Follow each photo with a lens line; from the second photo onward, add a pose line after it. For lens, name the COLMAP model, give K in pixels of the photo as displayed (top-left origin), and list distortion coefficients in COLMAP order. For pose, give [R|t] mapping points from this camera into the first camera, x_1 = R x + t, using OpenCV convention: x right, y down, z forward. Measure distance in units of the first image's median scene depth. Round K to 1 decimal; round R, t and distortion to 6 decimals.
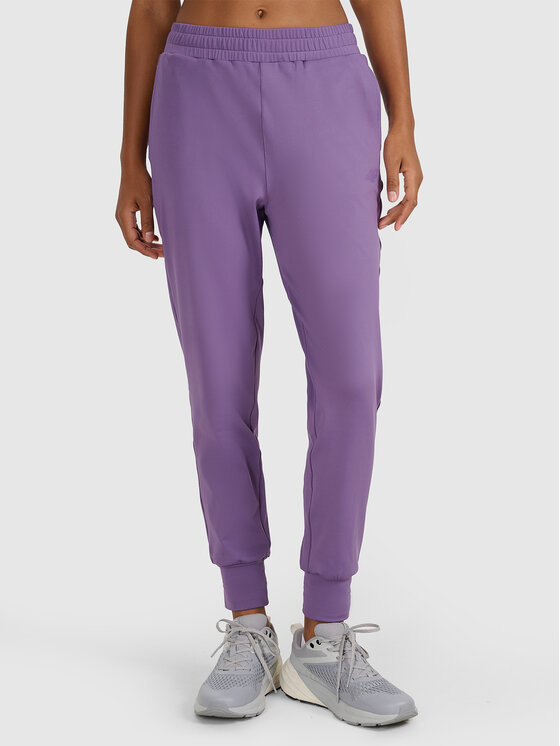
lens RADIAL K [[1058.7, 0, 280.0], [0, 1058.7, 373.0], [0, 0, 1]] dist [0.015535, -0.043134]
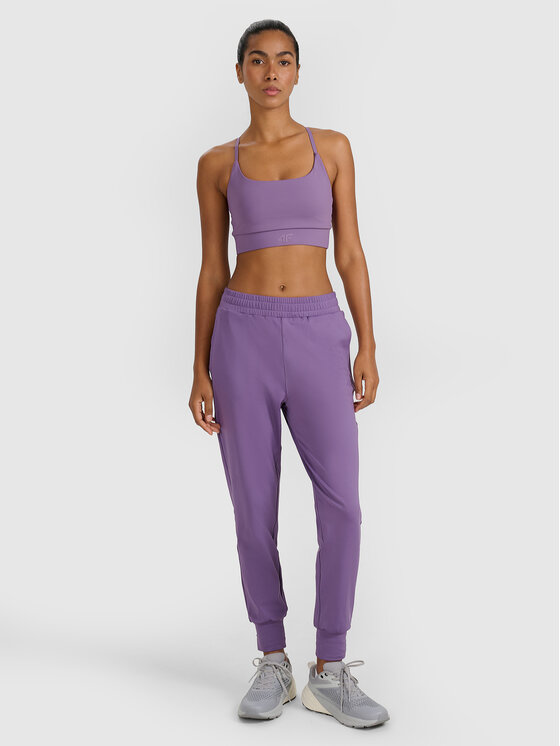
lens RADIAL K [[974.6, 0, 280.0], [0, 974.6, 373.0], [0, 0, 1]] dist [0.006831, 0.044931]
pose [[0.999382, -0.025891, 0.023773, -0.054637], [0.026628, 0.999158, -0.031208, -0.148262], [-0.022945, 0.031822, 0.999230, -0.455058]]
